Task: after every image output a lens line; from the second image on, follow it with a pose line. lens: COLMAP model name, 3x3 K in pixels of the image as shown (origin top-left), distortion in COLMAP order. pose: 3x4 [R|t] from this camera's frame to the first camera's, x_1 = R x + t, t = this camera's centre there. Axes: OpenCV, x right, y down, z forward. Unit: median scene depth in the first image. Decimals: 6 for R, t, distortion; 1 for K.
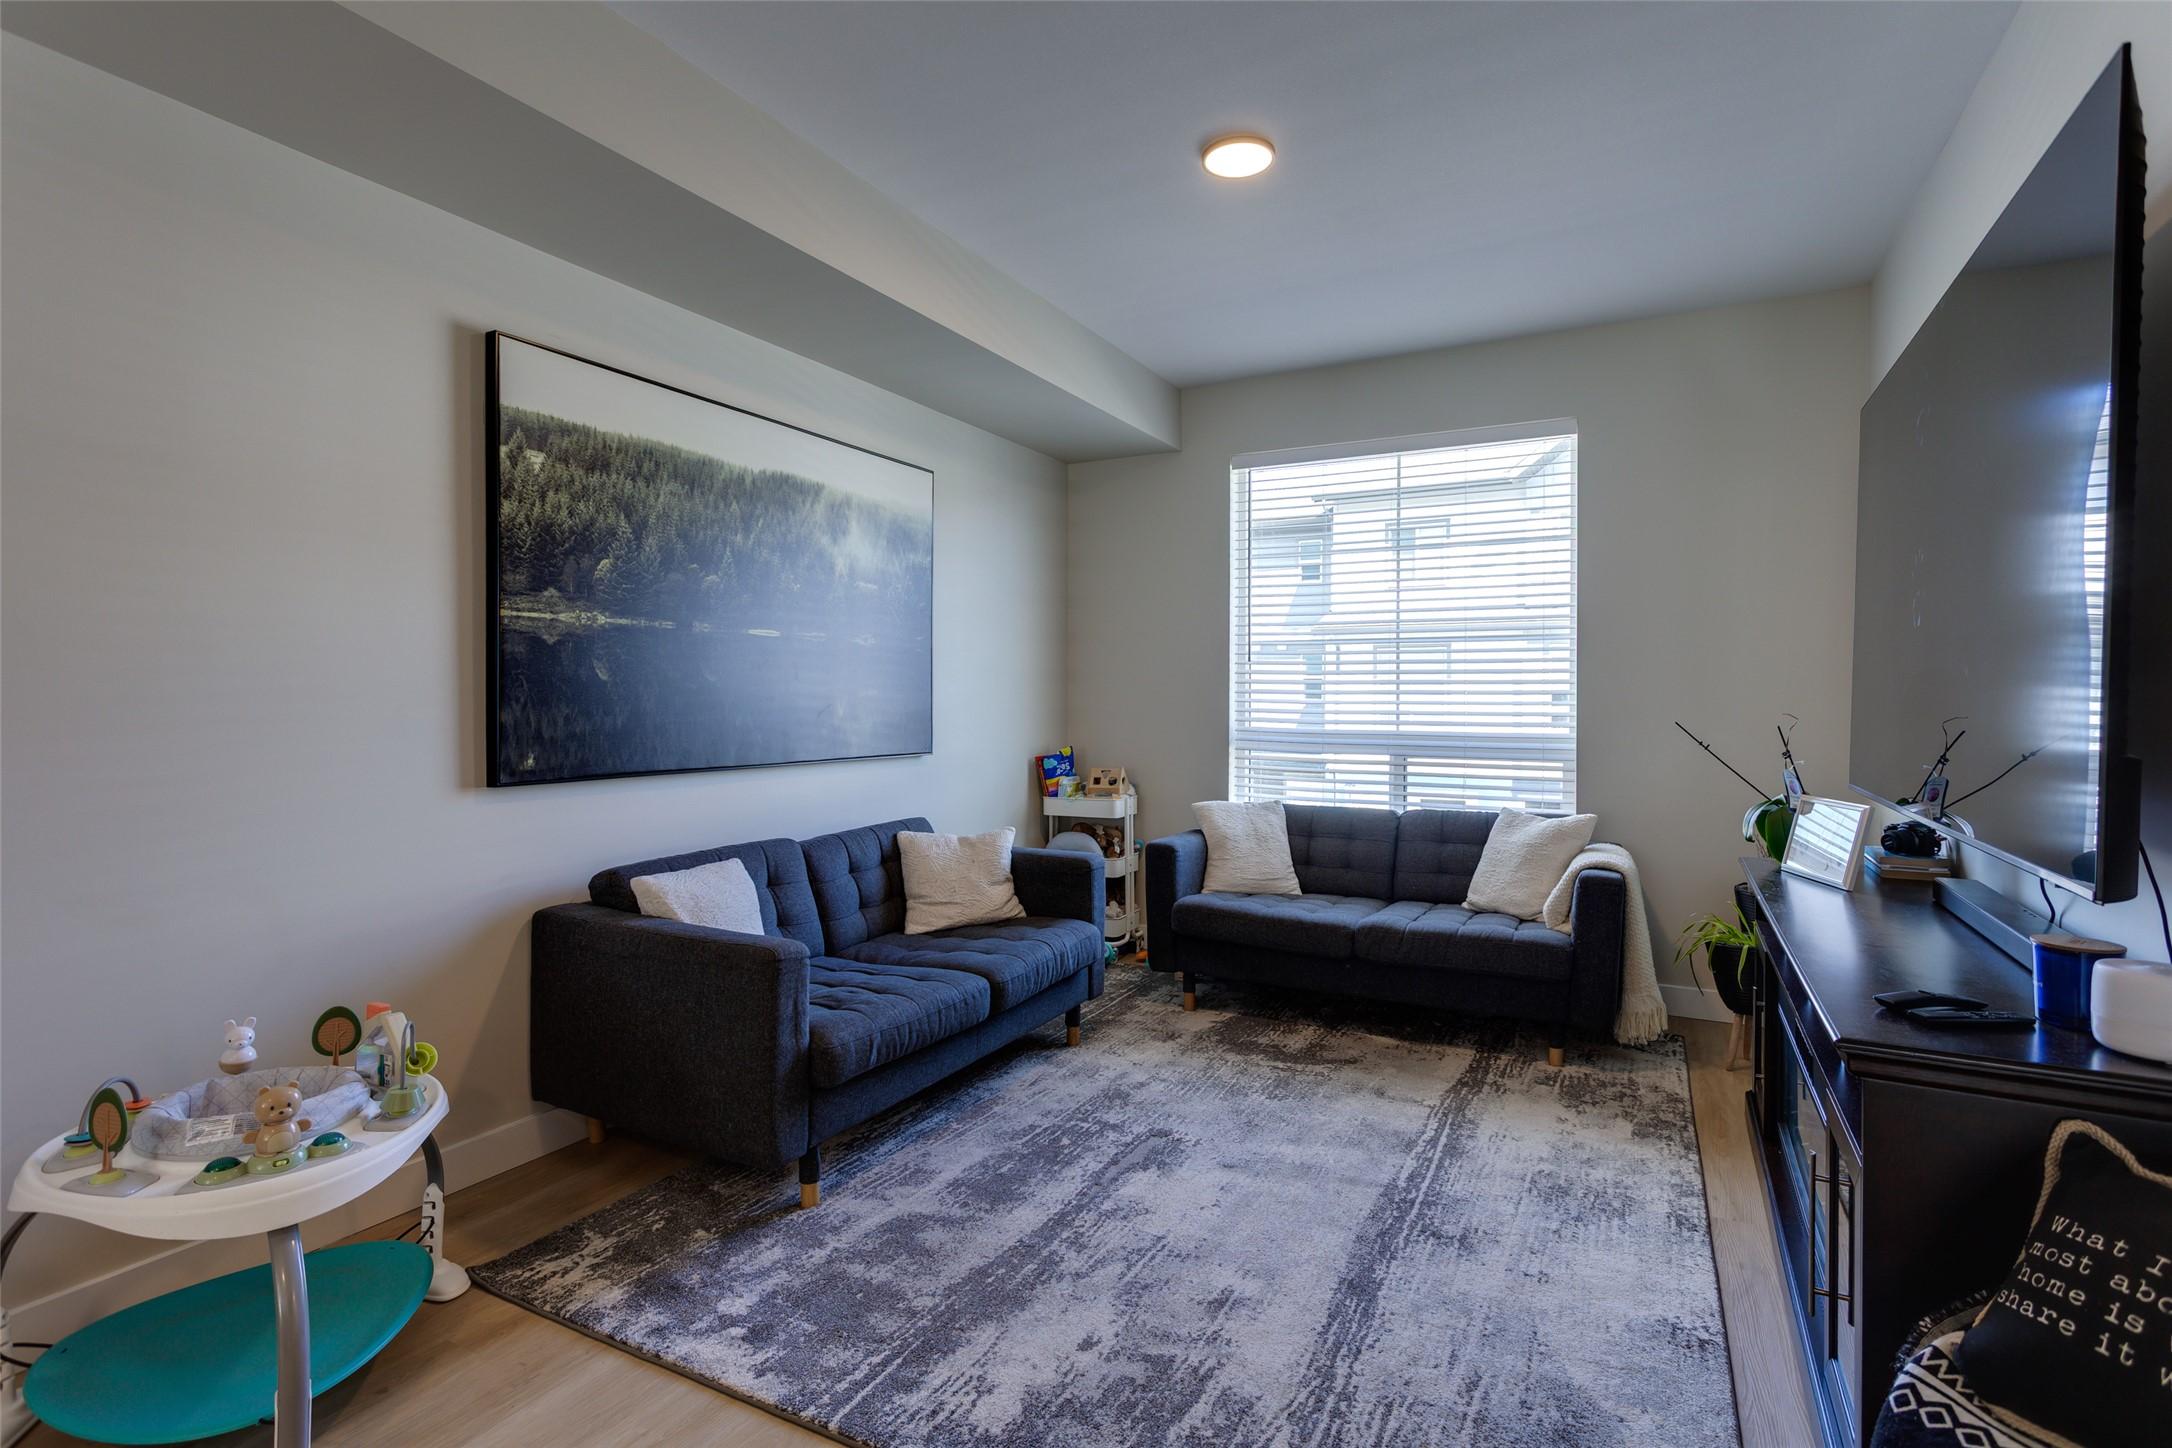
lens RADIAL K [[1039.9, 0, 1064.8], [0, 1039.9, 710.0], [0, 0, 1]] dist [-0.001010, 0.001839]
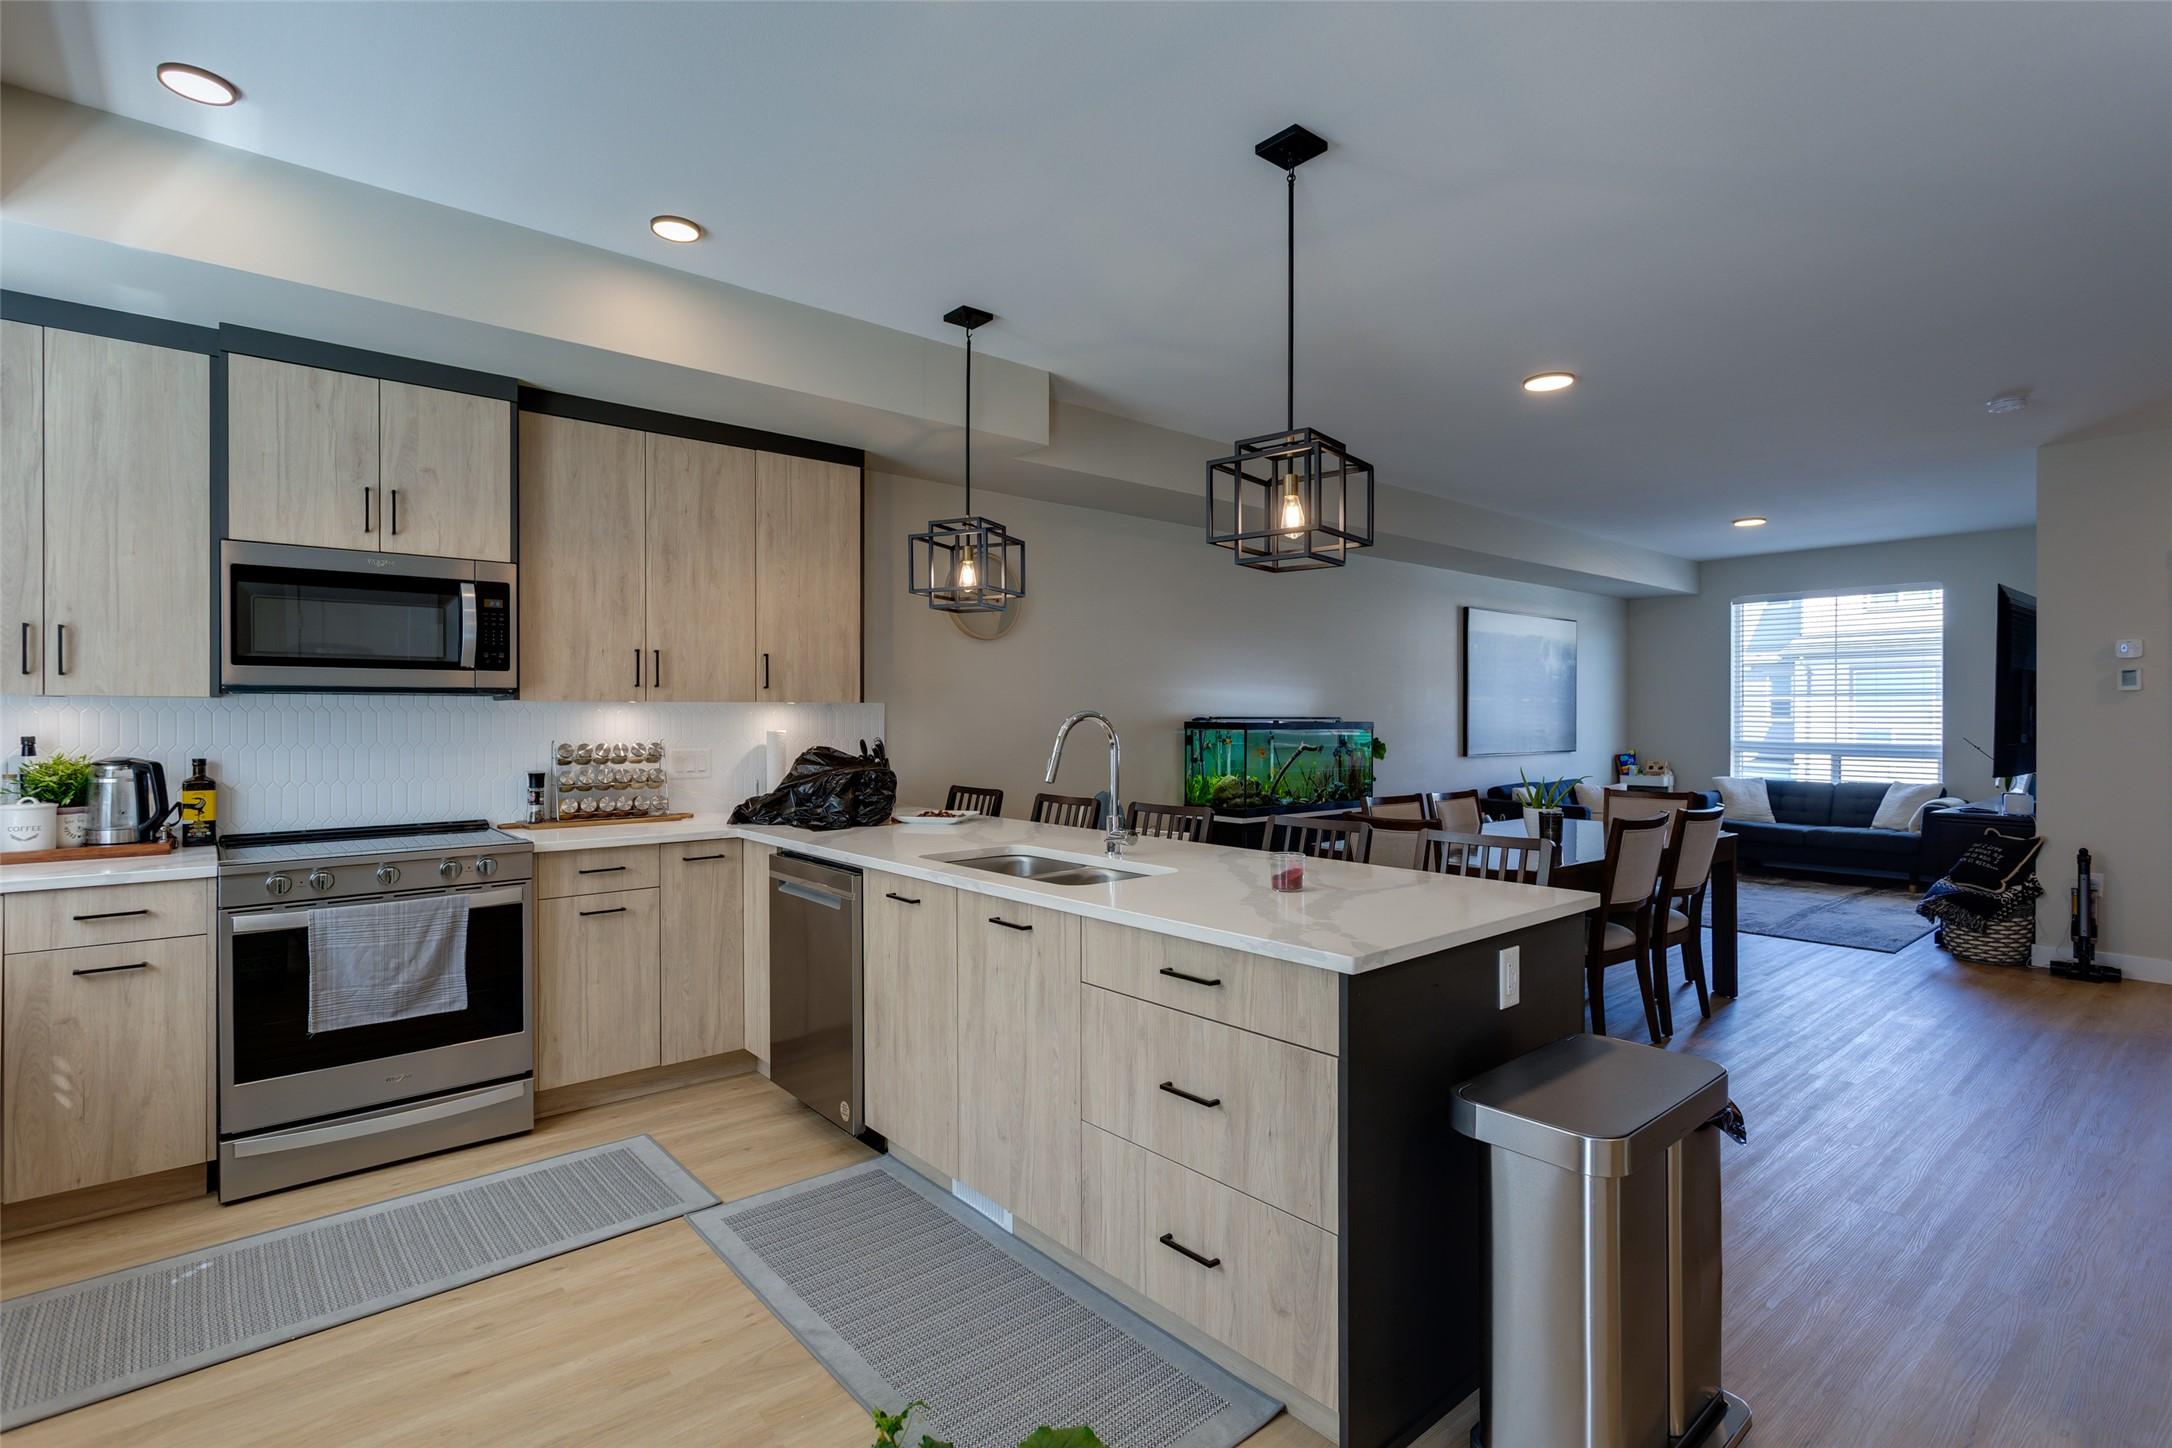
lens RADIAL K [[1039.9, 0, 1072.1], [0, 1039.9, 719.5], [0, 0, 1]] dist [-0.001010, 0.001839]
pose [[0.934898, -0.002277, -0.354909, -0.452635], [-0.000384, 0.999972, -0.007426, -0.009888], [0.354916, 0.007079, 0.934871, -1.863112]]
